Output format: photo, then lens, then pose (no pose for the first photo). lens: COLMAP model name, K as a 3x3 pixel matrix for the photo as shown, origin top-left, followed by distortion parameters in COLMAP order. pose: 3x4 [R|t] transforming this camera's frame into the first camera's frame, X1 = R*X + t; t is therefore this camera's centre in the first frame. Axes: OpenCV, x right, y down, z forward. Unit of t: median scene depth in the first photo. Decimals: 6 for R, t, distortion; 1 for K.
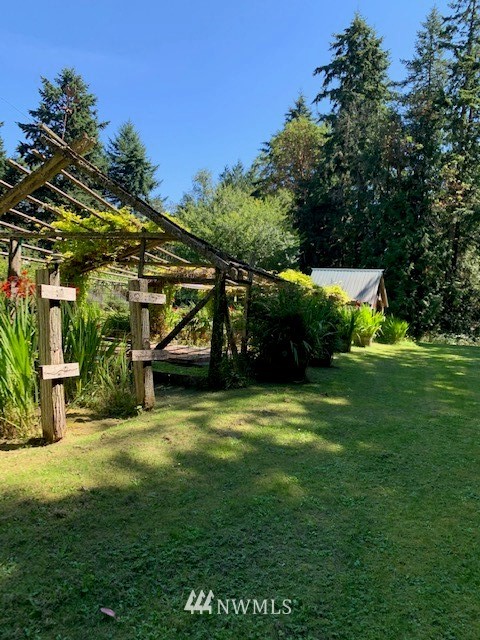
lens RADIAL K [[505.2, 0, 240.0], [0, 505.2, 320.0], [0, 0, 1]] dist [0.010020, 0.006941]
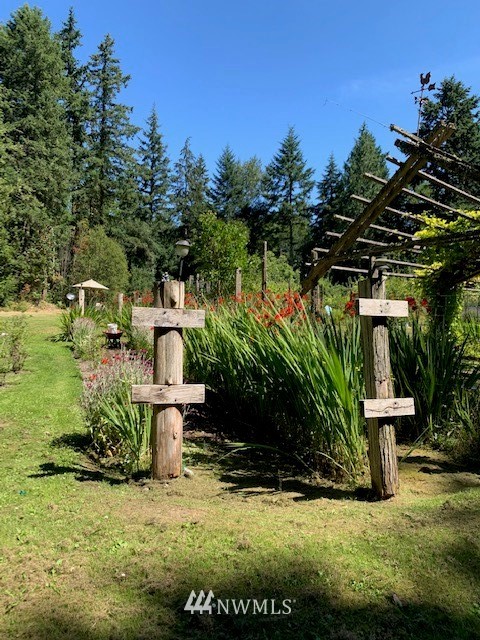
lens RADIAL K [[505.2, 0, 240.0], [0, 505.2, 320.0], [0, 0, 1]] dist [0.010020, 0.006941]
pose [[0.743974, -0.037164, -0.667174, 0.000246], [0.015470, 0.999143, -0.038405, -0.007236], [0.668029, 0.018251, 0.743911, 0.244986]]
